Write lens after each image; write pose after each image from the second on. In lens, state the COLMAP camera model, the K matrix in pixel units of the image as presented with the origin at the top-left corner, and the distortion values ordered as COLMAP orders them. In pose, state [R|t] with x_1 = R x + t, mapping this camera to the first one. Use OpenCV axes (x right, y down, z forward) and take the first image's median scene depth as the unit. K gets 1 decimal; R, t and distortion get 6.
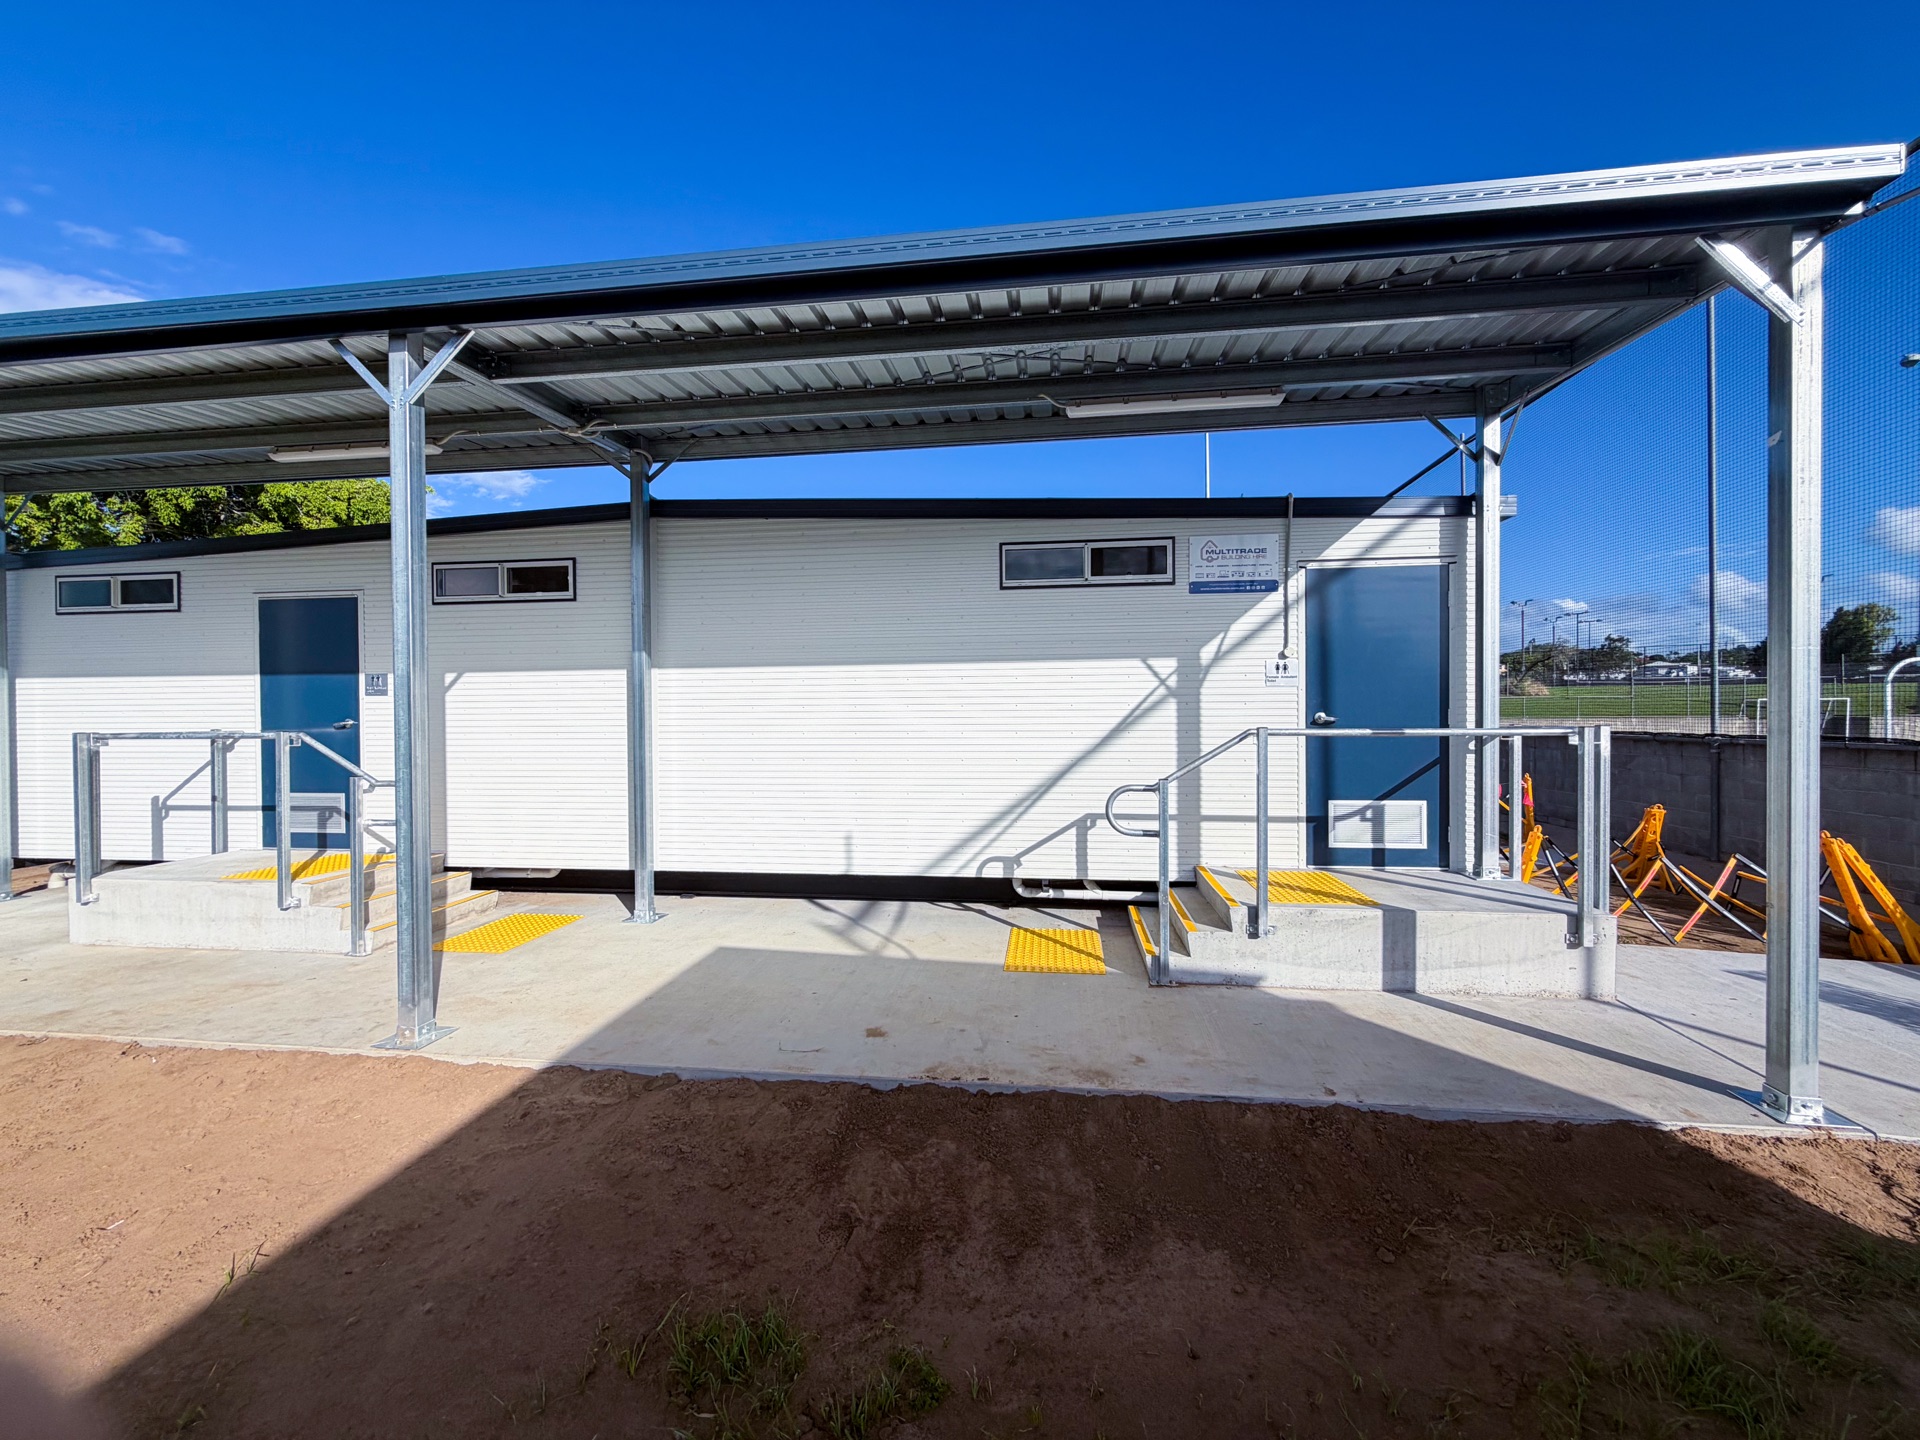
lens RADIAL K [[775.7, 0, 950.7], [0, 775.7, 722.3], [0, 0, 1]] dist [0.001142, 0.000400]
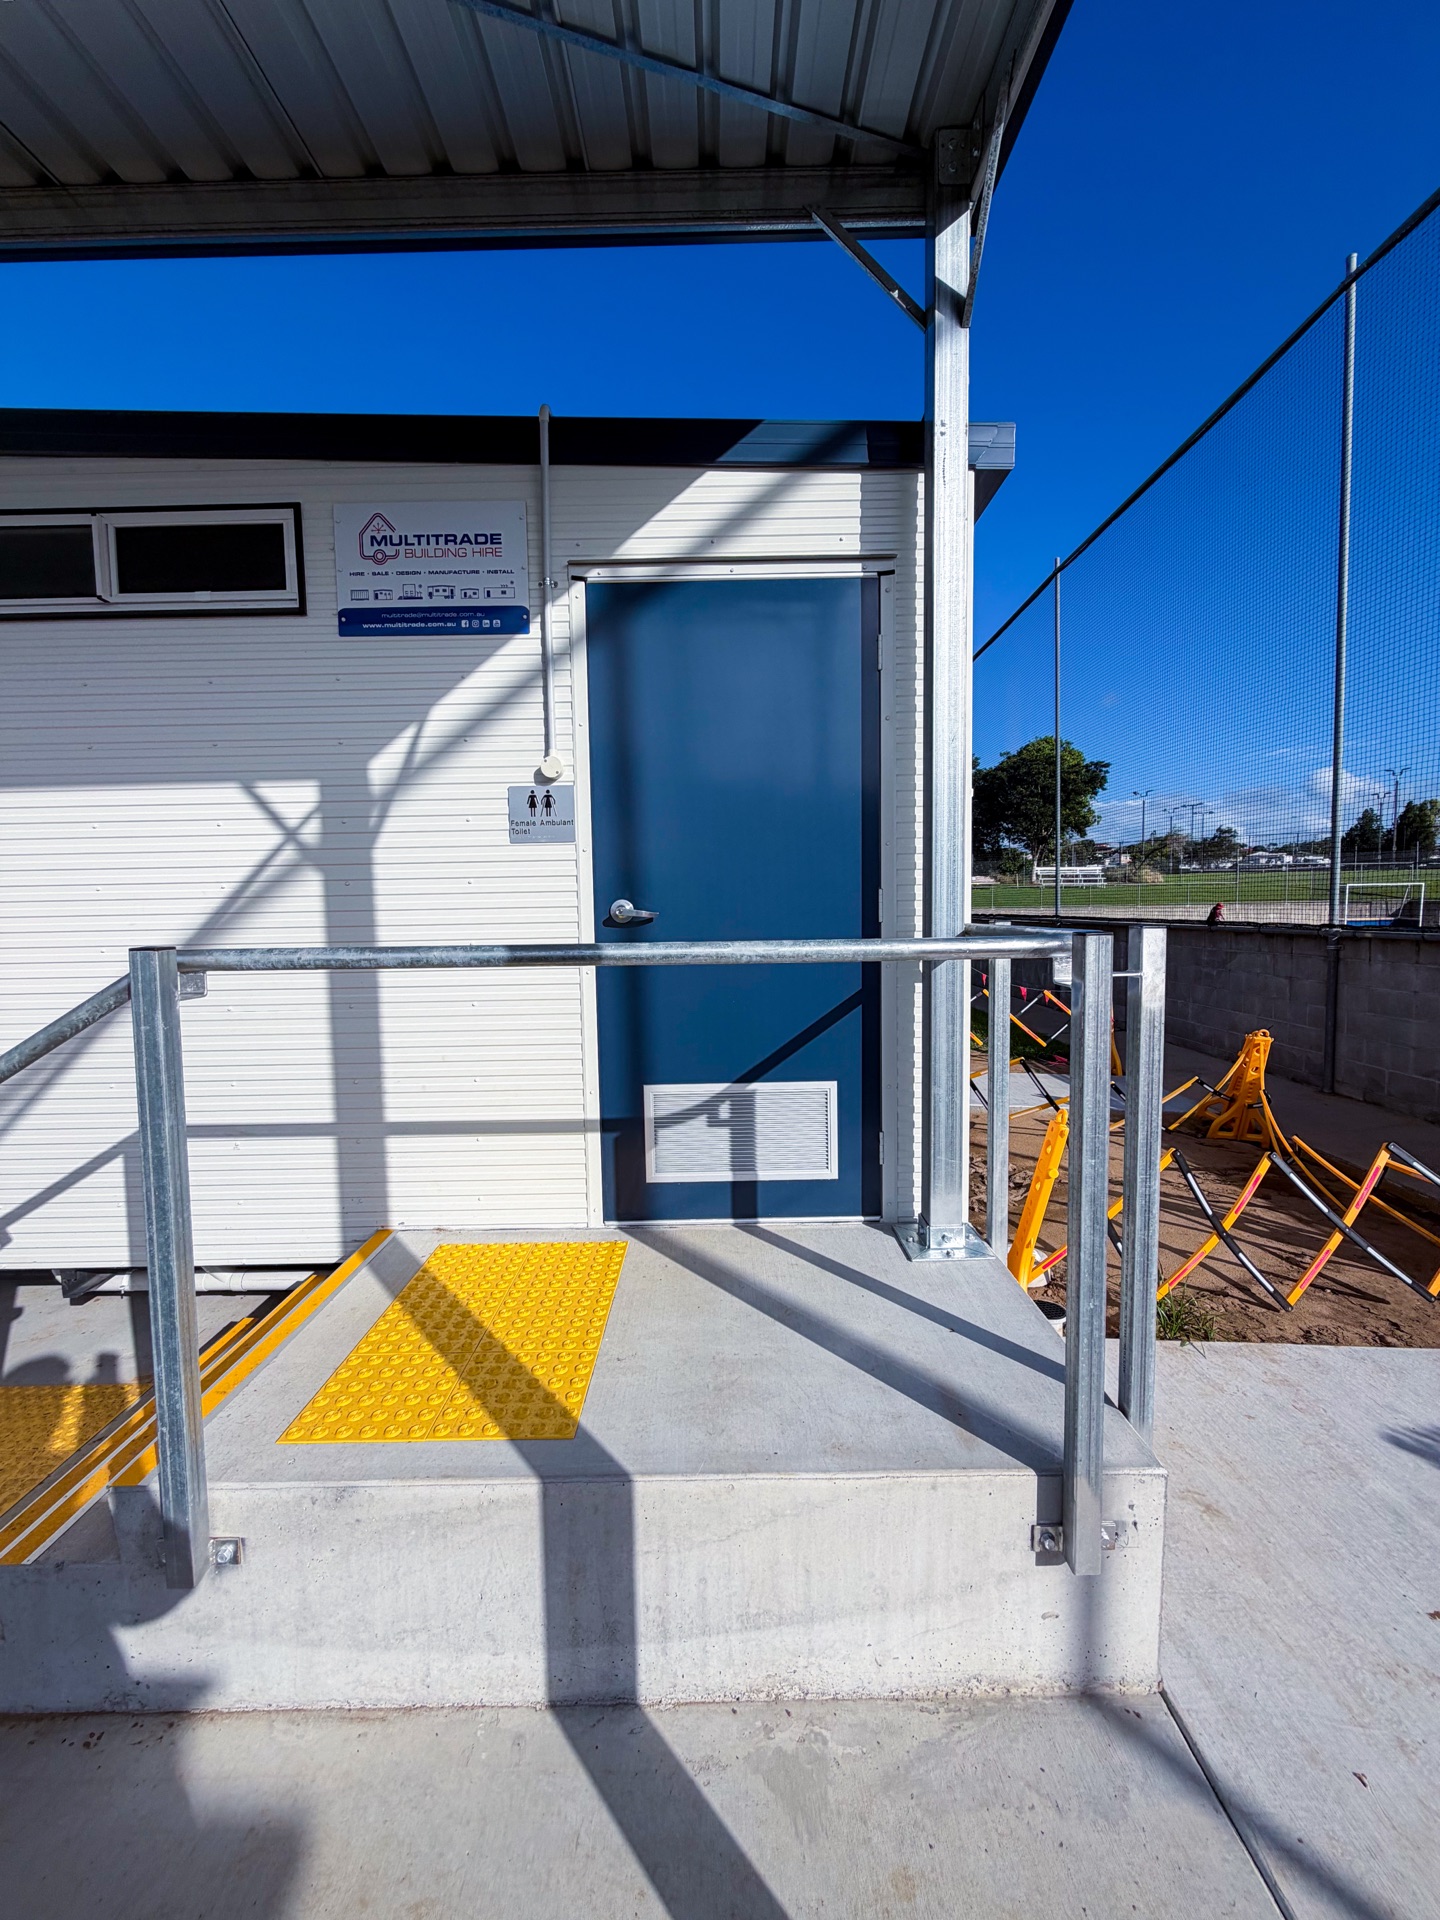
lens RADIAL K [[775.7, 0, 715.3], [0, 775.7, 959.2], [0, 0, 1]] dist [0.001142, 0.000400]
pose [[0.991557, -0.019885, 0.128134, 0.466473], [0.012589, 0.998266, 0.057496, -0.002855], [-0.129056, -0.055397, 0.990089, 0.524337]]
